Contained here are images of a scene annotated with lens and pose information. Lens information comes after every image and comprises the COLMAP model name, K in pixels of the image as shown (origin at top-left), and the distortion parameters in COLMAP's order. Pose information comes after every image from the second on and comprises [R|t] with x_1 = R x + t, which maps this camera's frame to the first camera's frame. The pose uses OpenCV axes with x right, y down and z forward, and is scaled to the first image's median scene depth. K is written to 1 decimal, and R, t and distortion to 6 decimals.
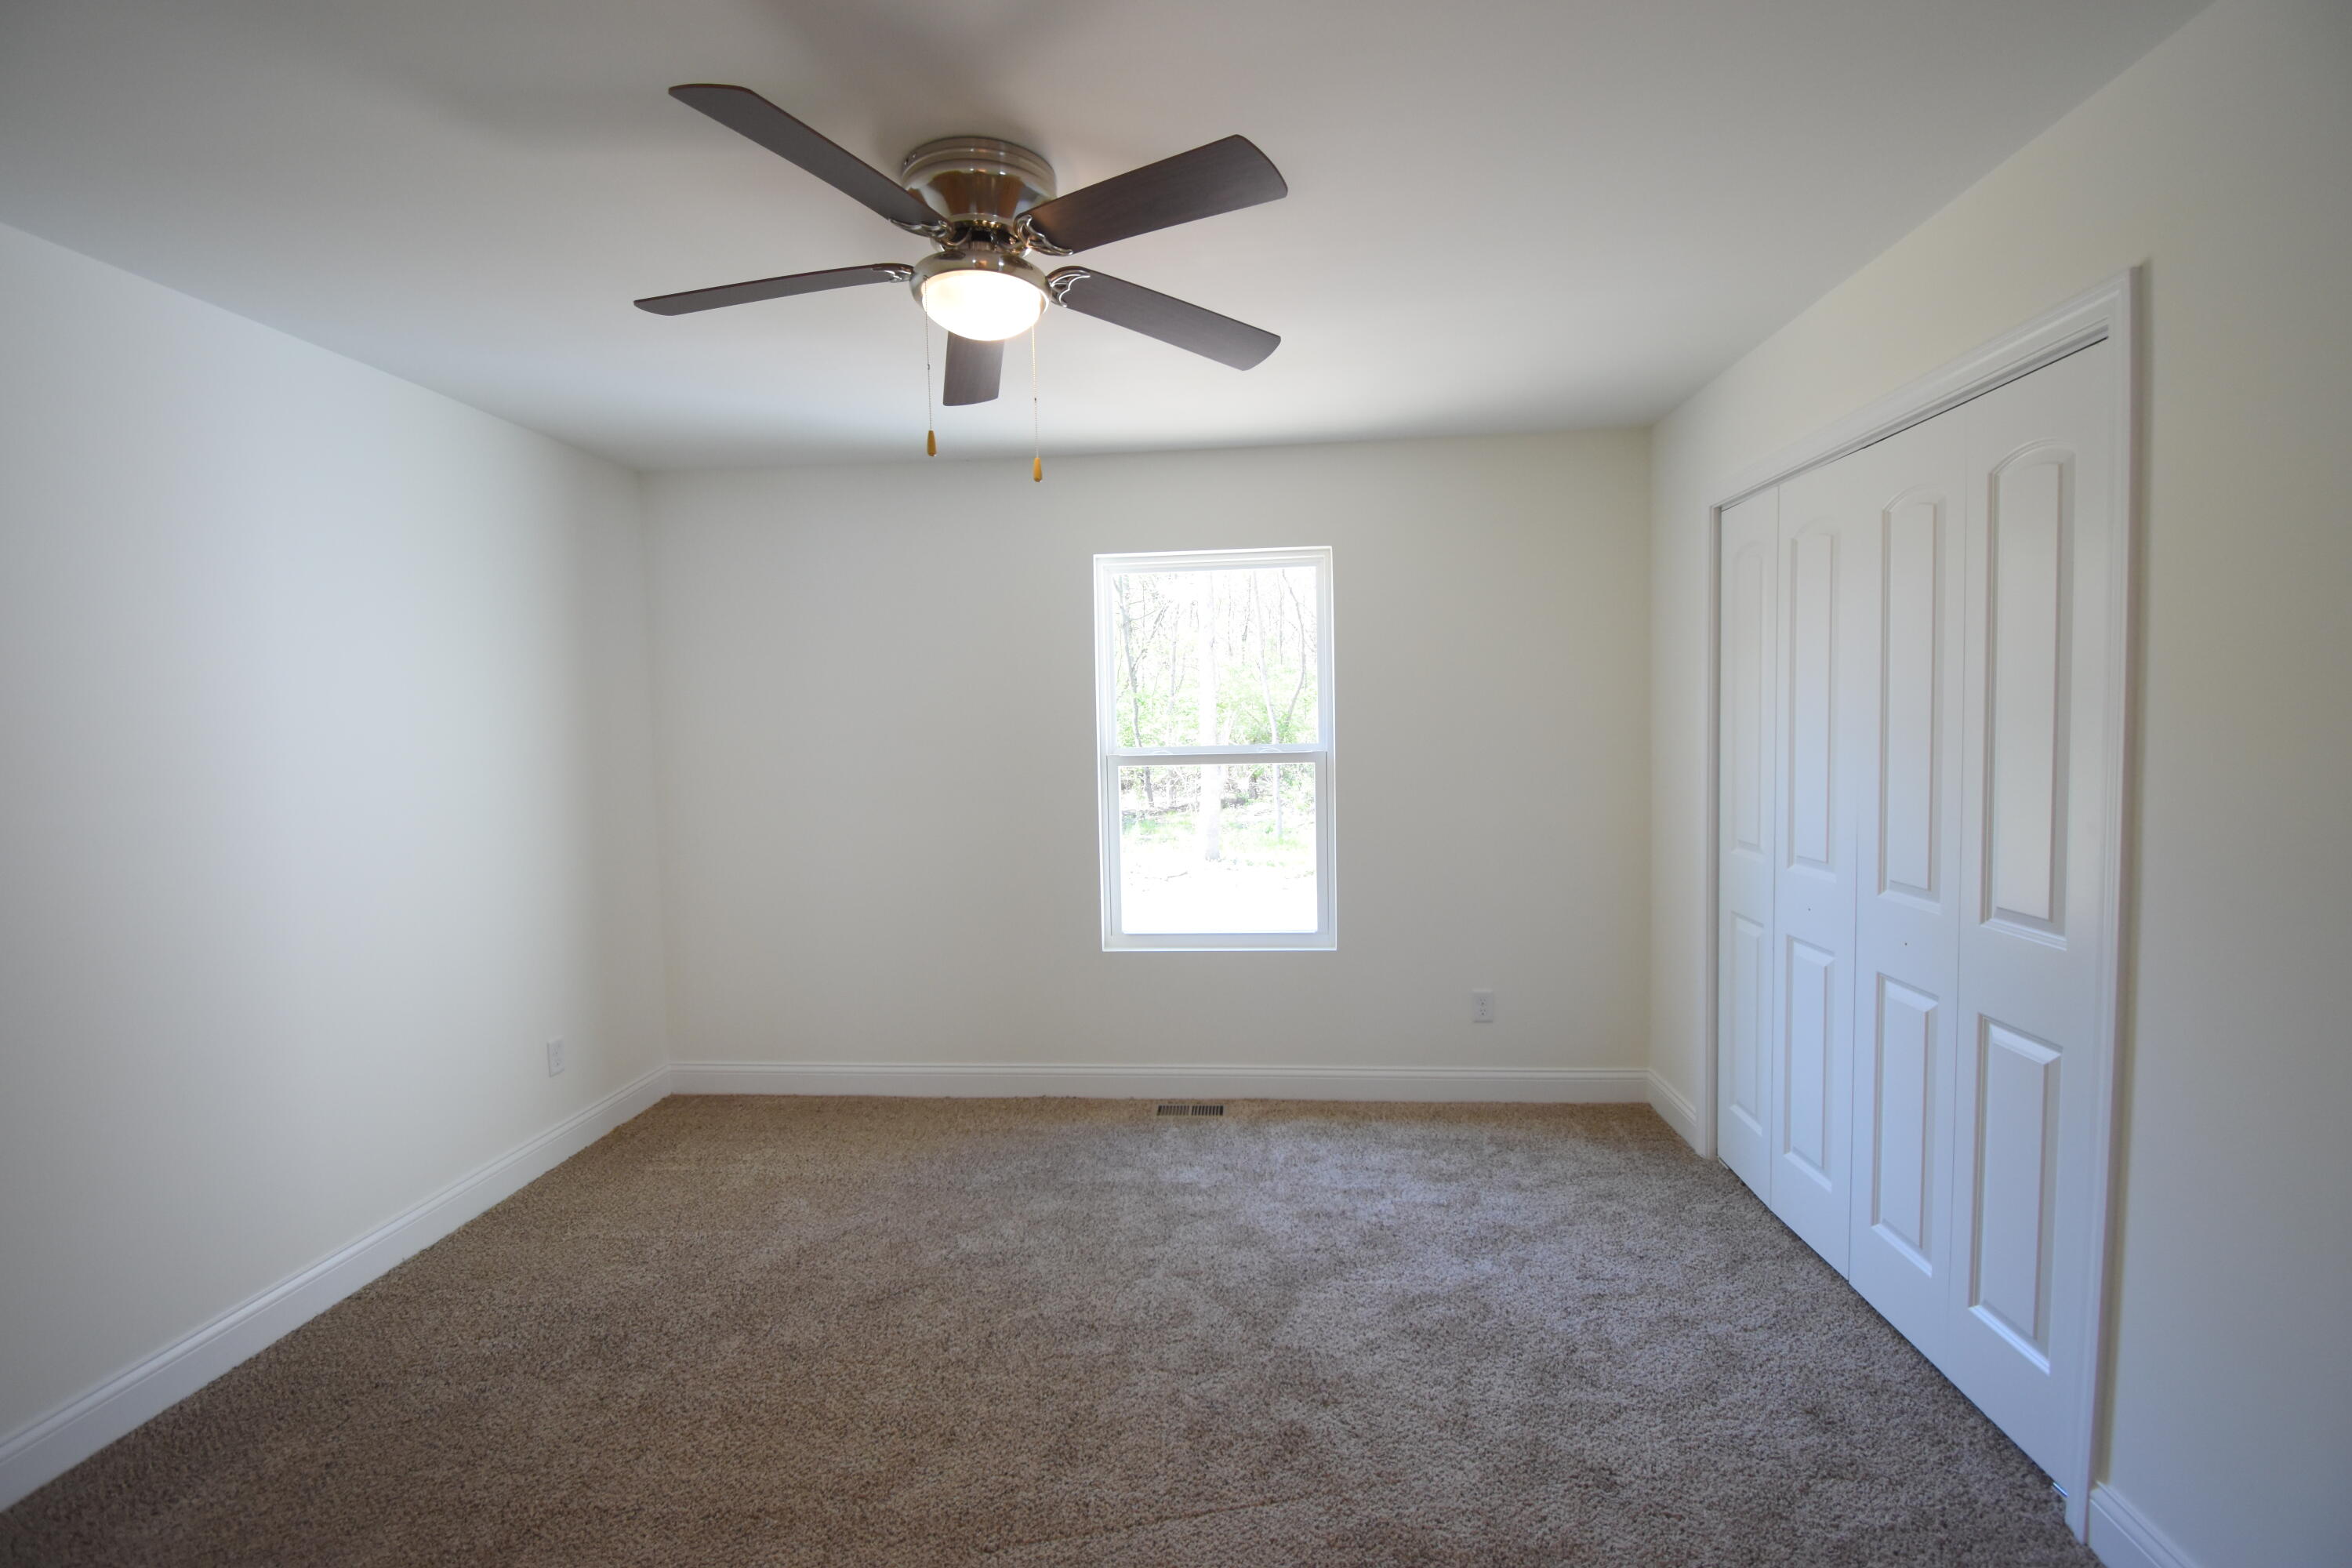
lens RADIAL K [[1052.8, 0, 1176.0], [0, 1052.8, 784.0], [0, 0, 1]] dist [0.020657, -0.022246]
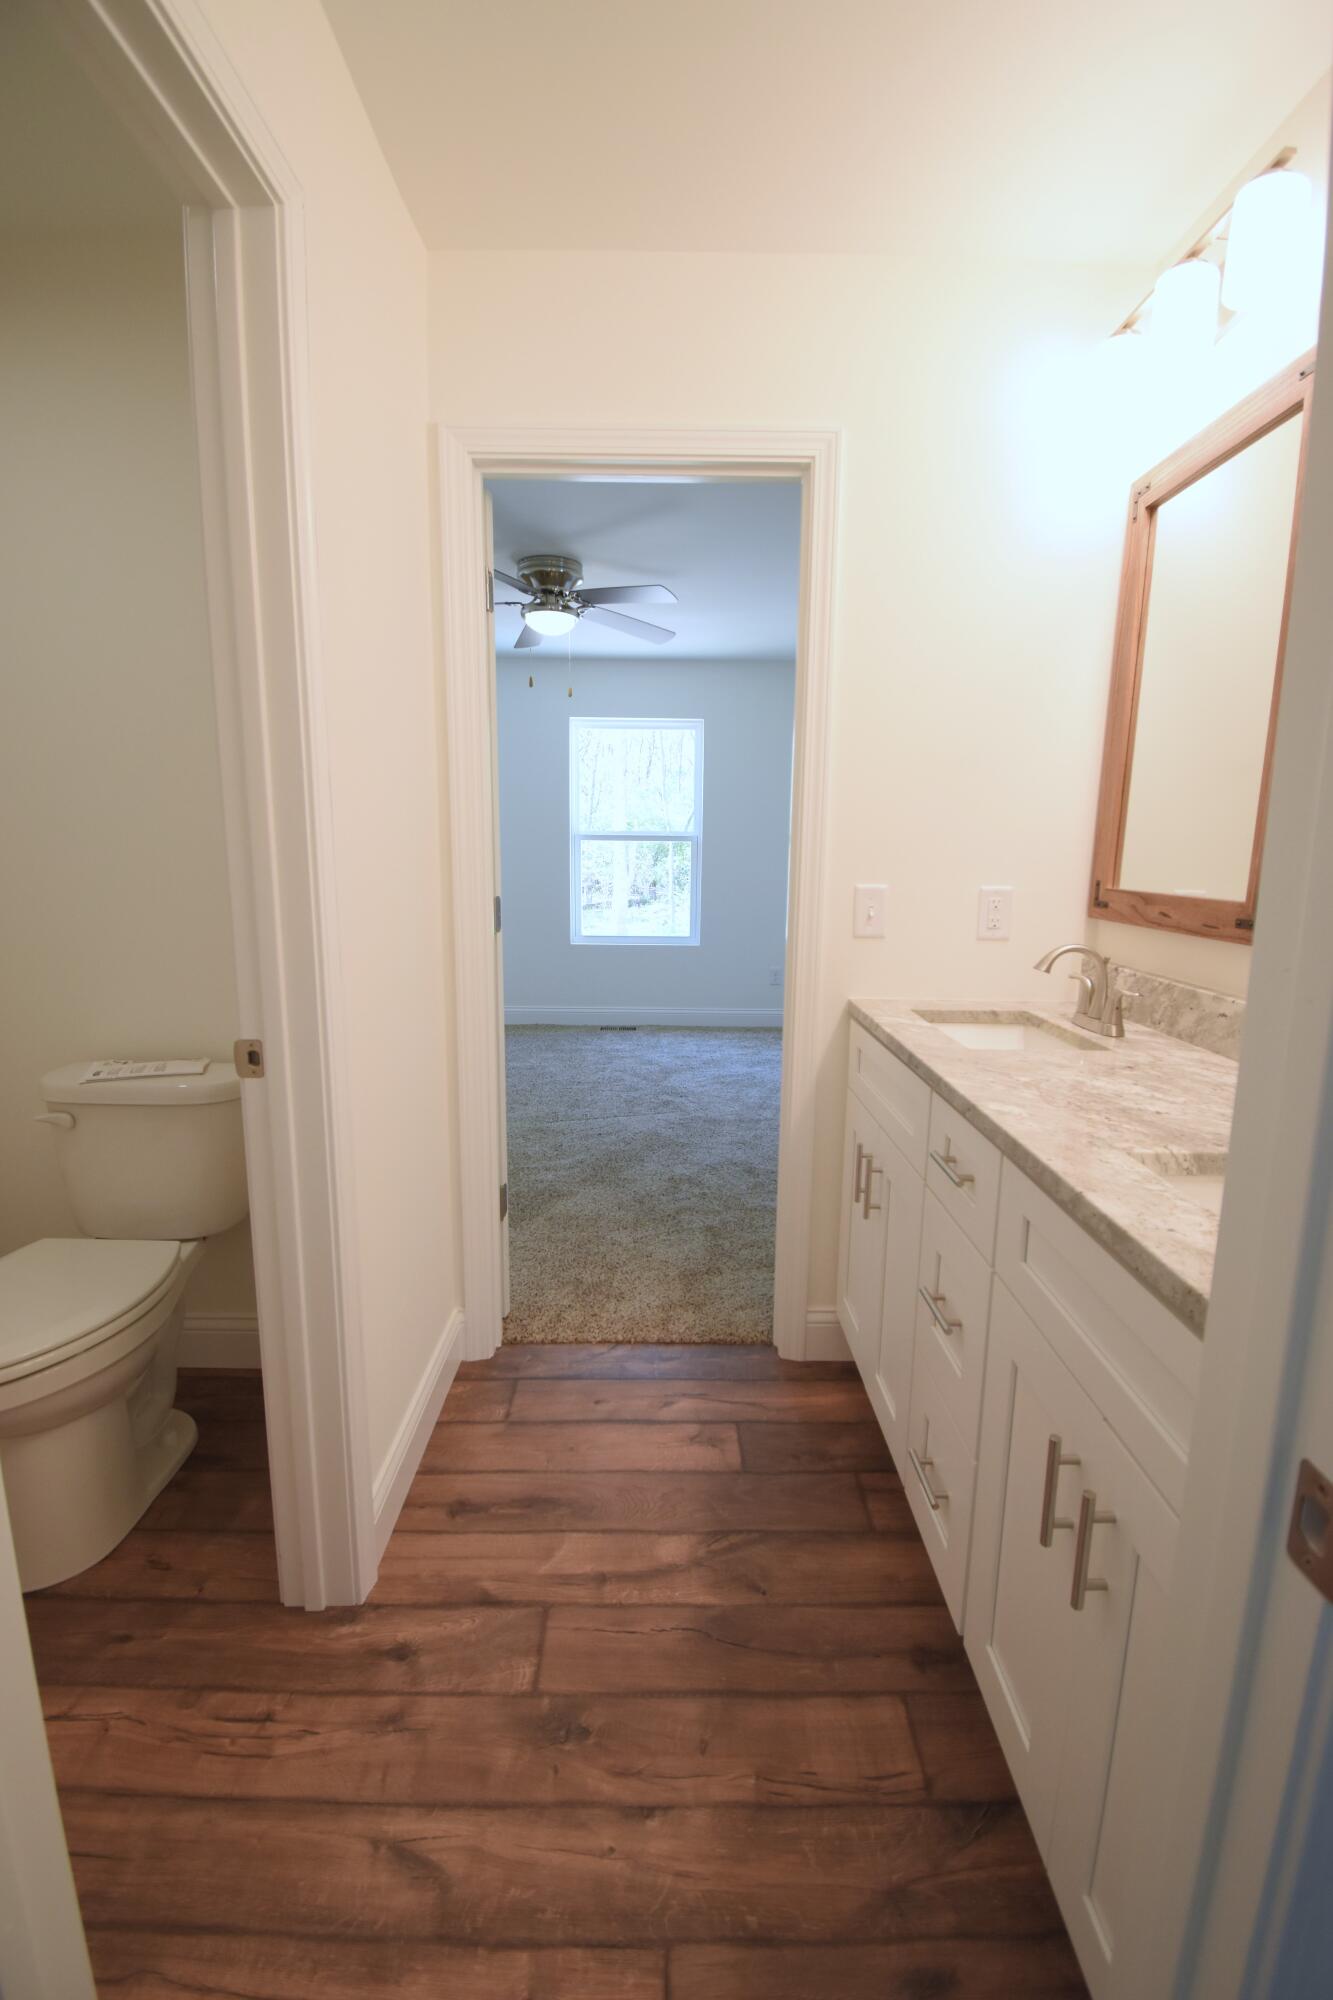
lens RADIAL K [[895.2, 0, 666.5], [0, 895.2, 1000.0], [0, 0, 1]] dist [0.020657, -0.022246]
pose [[0.995743, 0.015241, 0.090909, -0.060950], [-0.025613, 0.993145, 0.114047, 0.102978], [-0.088548, -0.115890, 0.989307, -0.742822]]
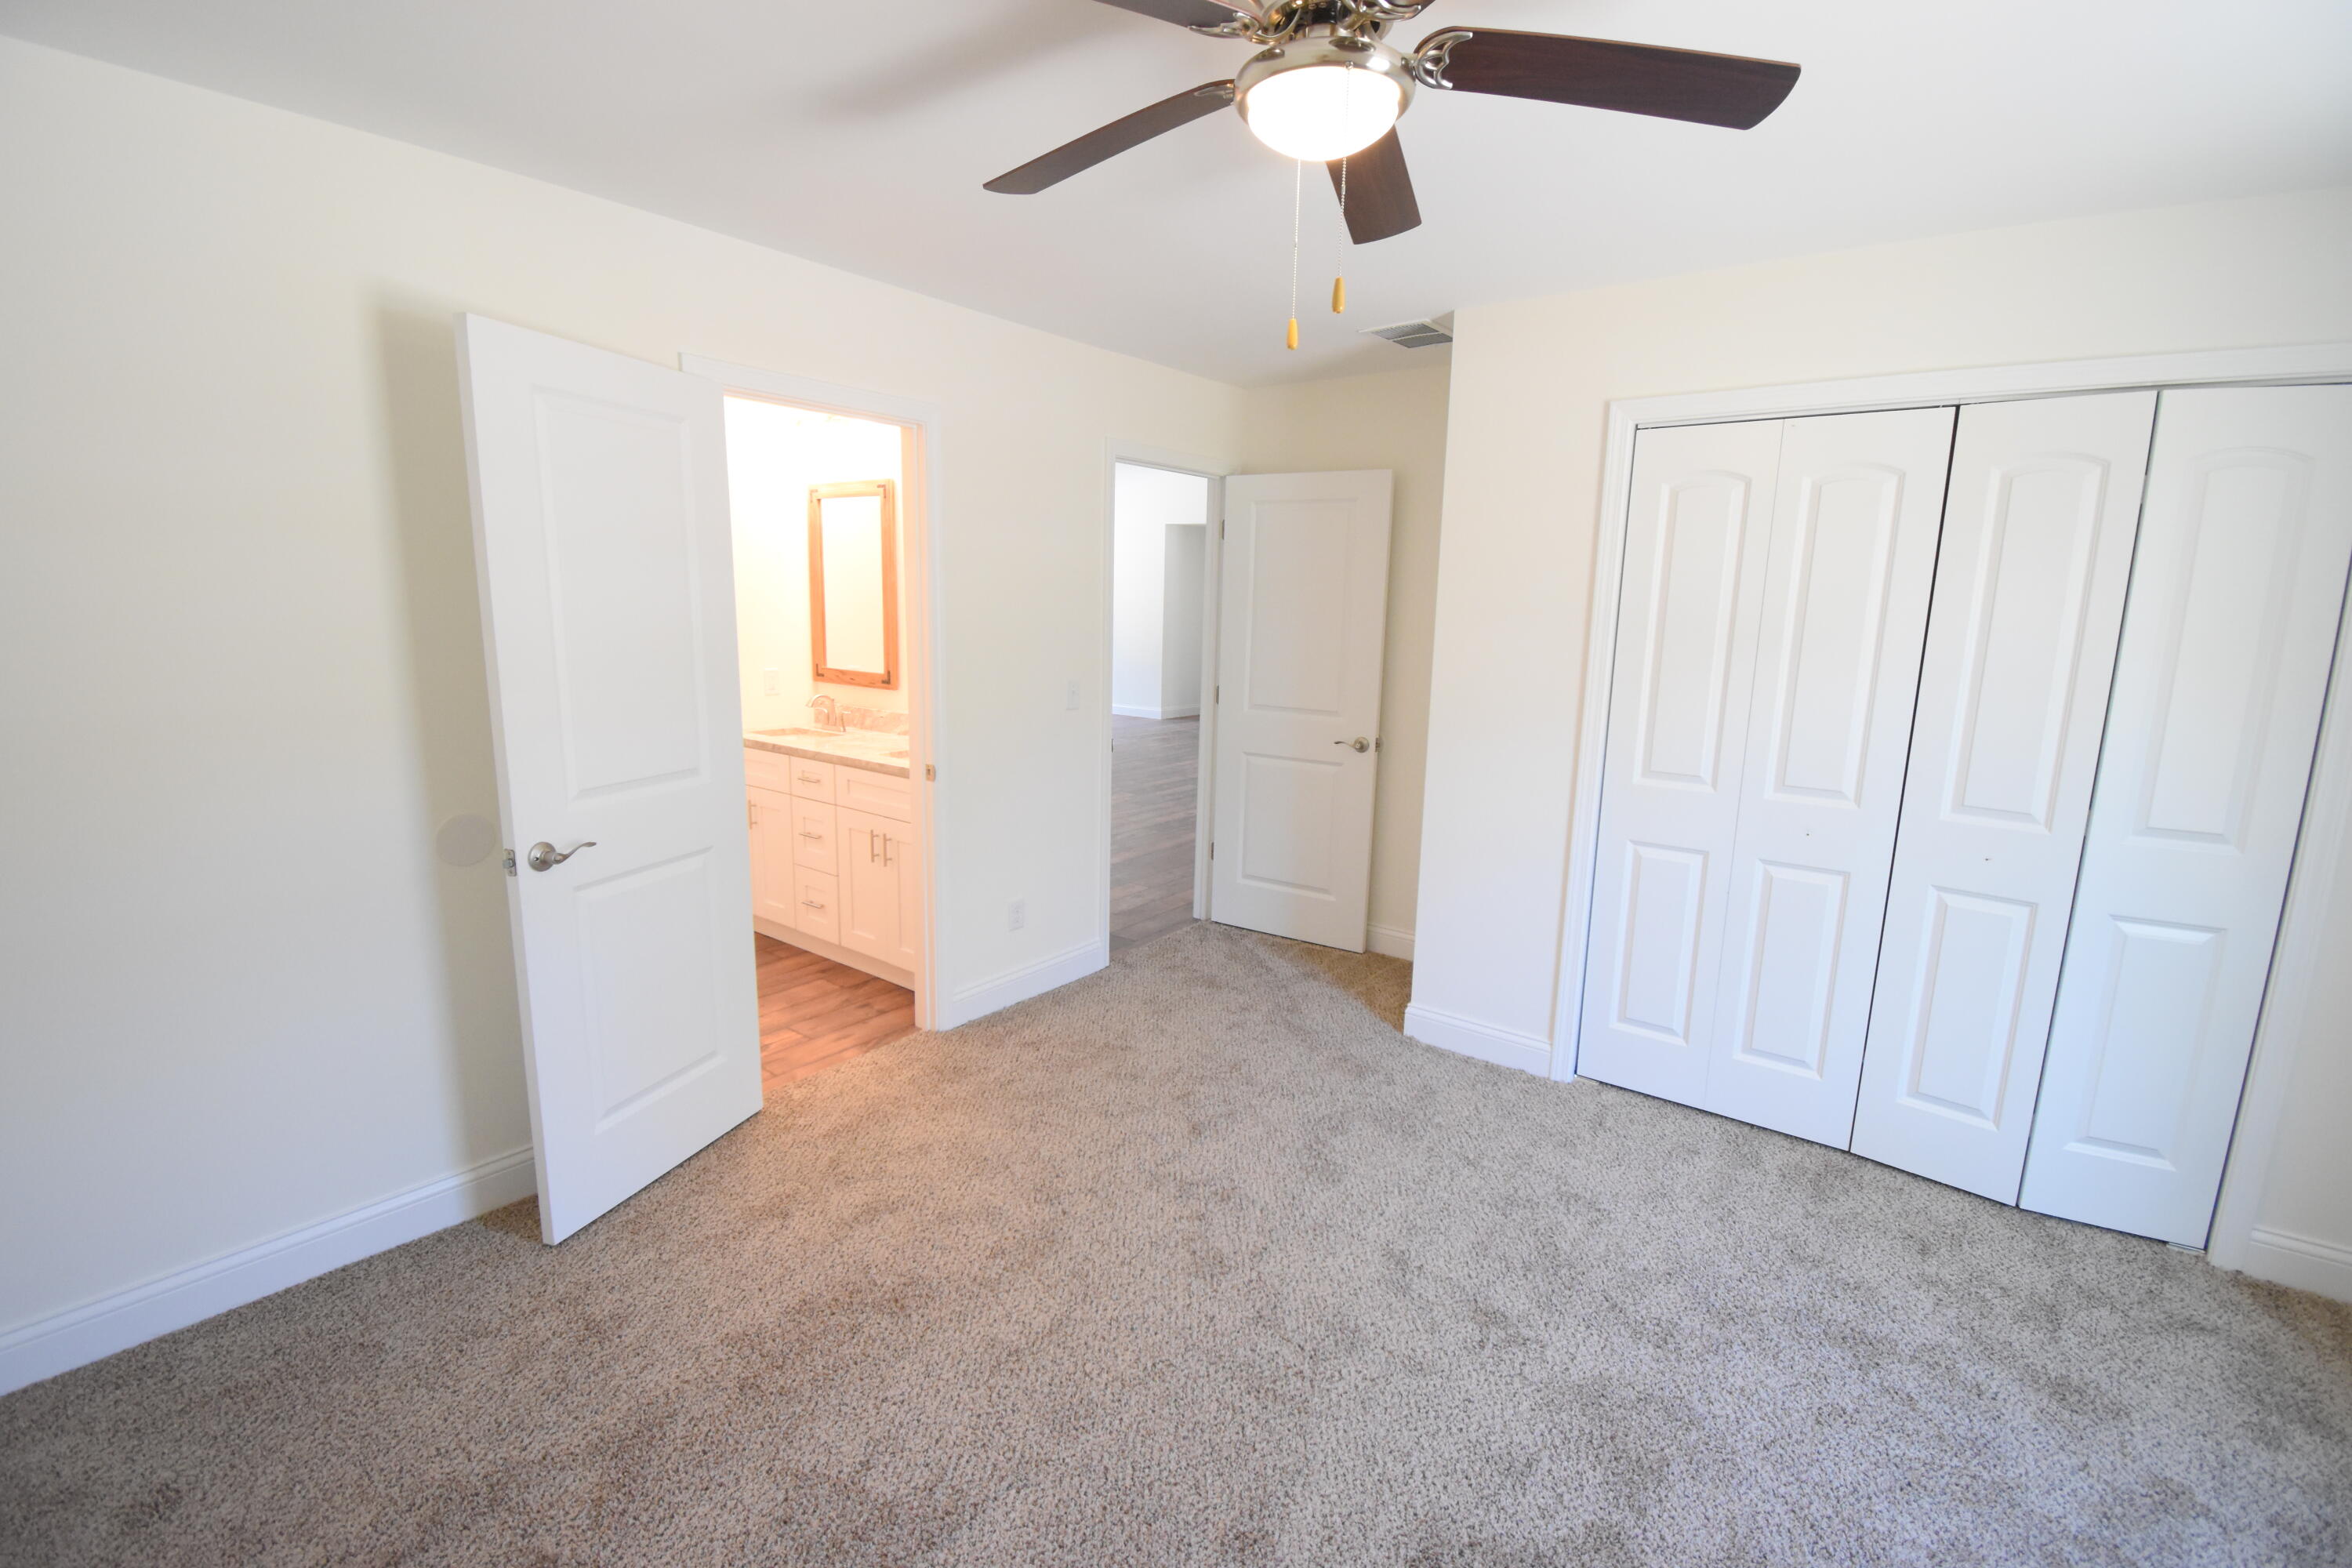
lens RADIAL K [[1052.7, 0, 1176.0], [0, 1052.7, 784.0], [0, 0, 1]] dist [0.018934, -0.021618]
pose [[0.550583, -0.115363, 0.826771, -0.782884], [0.020279, 0.991961, 0.124908, 0.073480], [-0.834534, -0.052007, 0.548496, -1.512922]]
